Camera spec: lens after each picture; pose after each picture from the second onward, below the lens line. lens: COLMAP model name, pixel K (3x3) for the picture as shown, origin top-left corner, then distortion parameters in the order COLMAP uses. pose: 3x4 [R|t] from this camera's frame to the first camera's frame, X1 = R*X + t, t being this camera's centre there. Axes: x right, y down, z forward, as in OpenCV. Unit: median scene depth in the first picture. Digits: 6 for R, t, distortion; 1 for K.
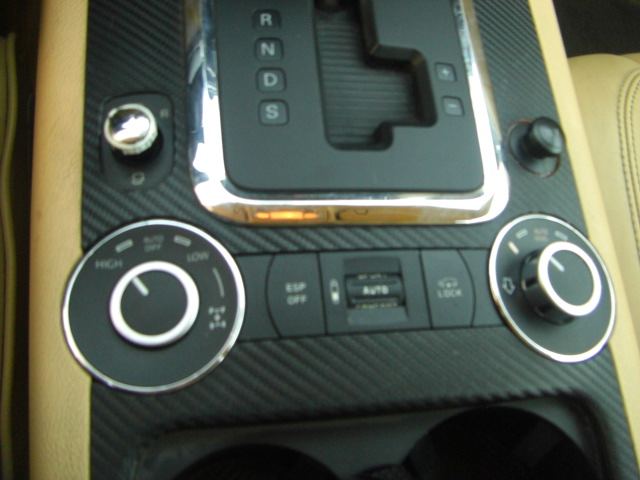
lens RADIAL K [[730.0, 0, 349.3], [0, 730.0, 194.4], [0, 0, 1]] dist [-0.194487, 0.188786]
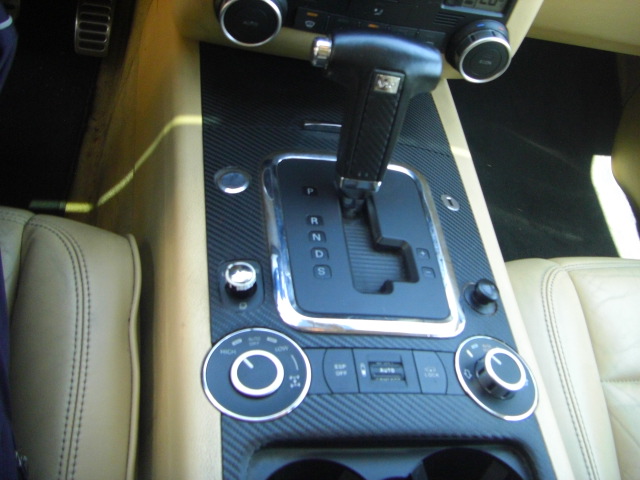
lens RADIAL K [[730.0, 0, 349.3], [0, 730.0, 194.4], [0, 0, 1]] dist [-0.194487, 0.188786]
pose [[0.999172, 0.002725, 0.040591, -0.114887], [0.011690, 0.936442, -0.350629, 0.321701], [-0.038966, 0.350813, 0.935635, -0.659967]]
